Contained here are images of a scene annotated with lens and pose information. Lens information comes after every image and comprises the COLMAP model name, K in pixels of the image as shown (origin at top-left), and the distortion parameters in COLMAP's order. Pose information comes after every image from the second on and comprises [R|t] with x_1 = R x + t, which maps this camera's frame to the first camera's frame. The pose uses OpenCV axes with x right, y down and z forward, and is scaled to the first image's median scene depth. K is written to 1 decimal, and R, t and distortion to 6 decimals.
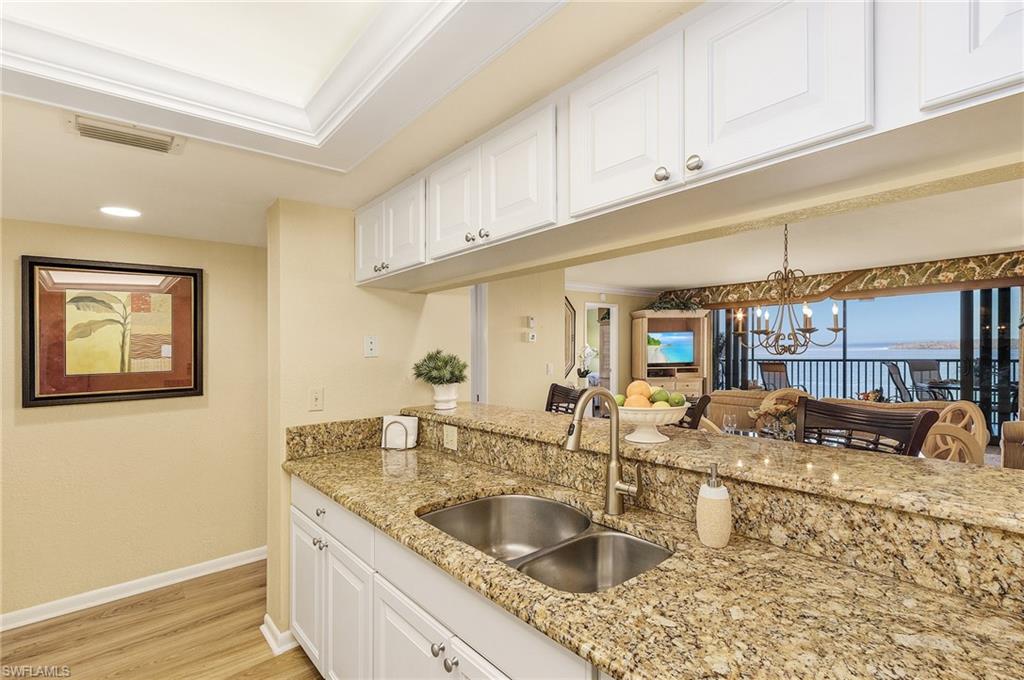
lens RADIAL K [[477.9, 0, 514.4], [0, 477.9, 349.1], [0, 0, 1]] dist [-0.002233, -0.000087]
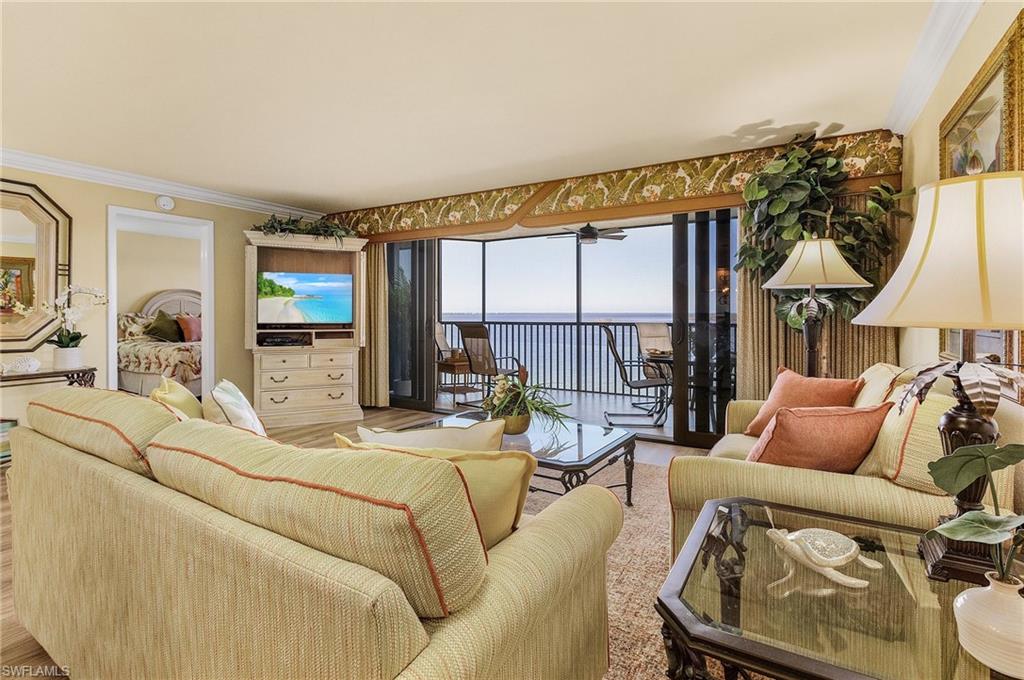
lens RADIAL K [[473.3, 0, 530.8], [0, 473.3, 315.0], [0, 0, 1]] dist [-0.001430, 0.000142]
pose [[0.940891, 0.021046, 0.338055, 1.522372], [-0.020688, 0.999775, -0.004663, 0.060702], [-0.338077, -0.002606, 0.941115, 1.277386]]
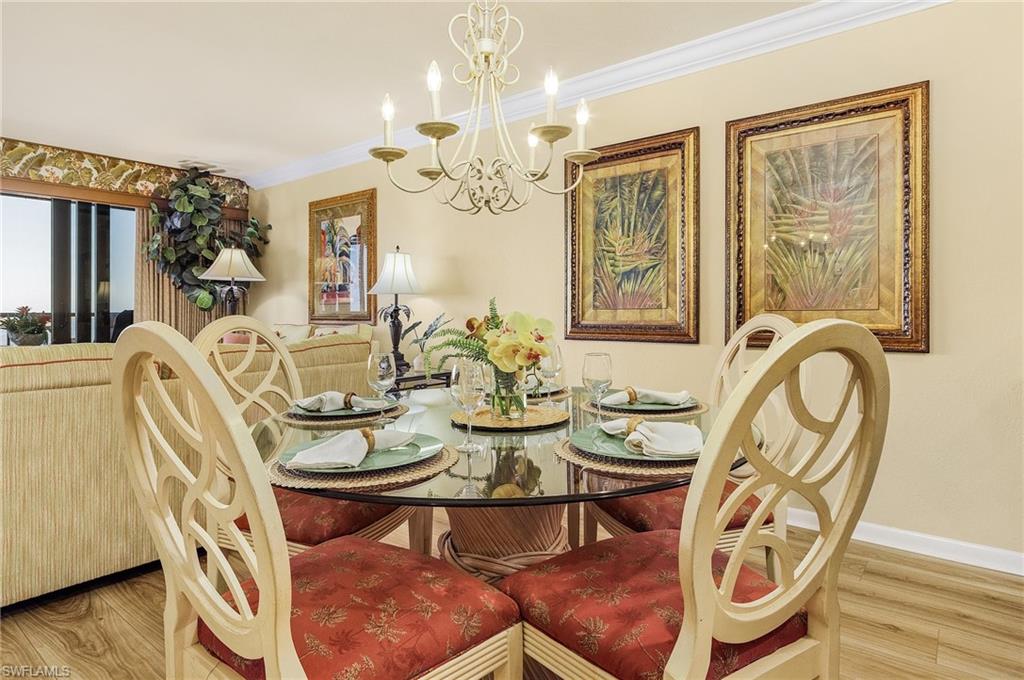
lens RADIAL K [[561.8, 0, 521.2], [0, 561.8, 320.3], [0, 0, 1]] dist [0.003516, 0.000396]
pose [[-0.212957, 0.009790, 0.977013, 0.109660], [0.007729, 0.999935, -0.008335, 0.165923], [-0.977031, 0.005776, -0.213019, 1.532403]]
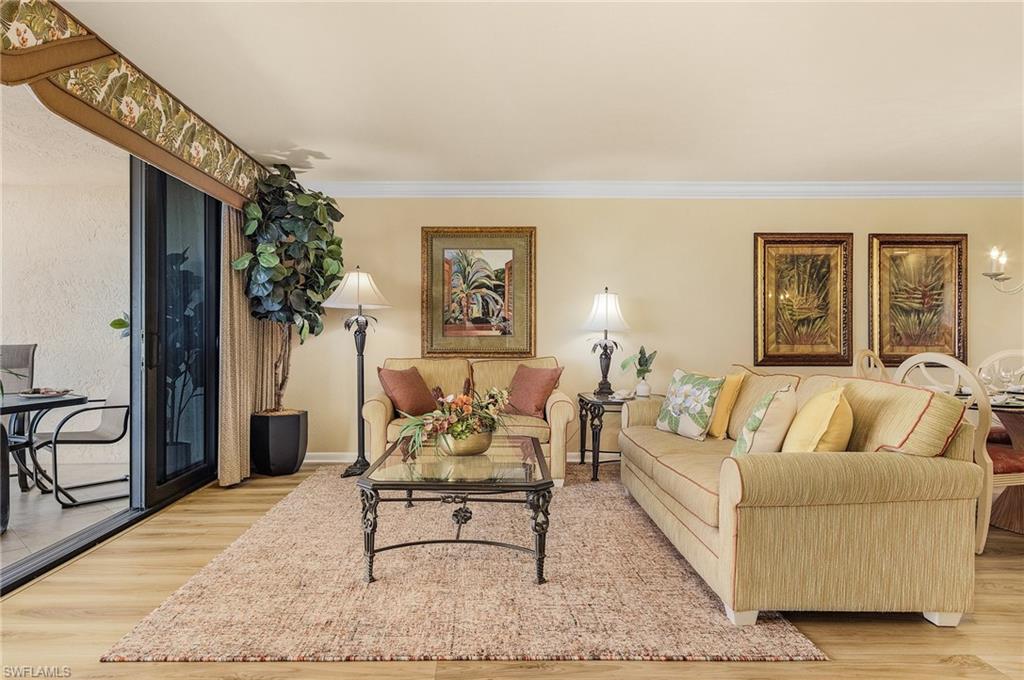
lens RADIAL K [[614.9, 0, 488.1], [0, 614.9, 357.9], [0, 0, 1]] dist [0.001064, -0.000489]
pose [[-0.765191, -0.000405, 0.643804, 0.877697], [0.016571, 0.999656, 0.020324, 0.109599], [-0.643590, 0.026220, -0.764921, 3.610231]]
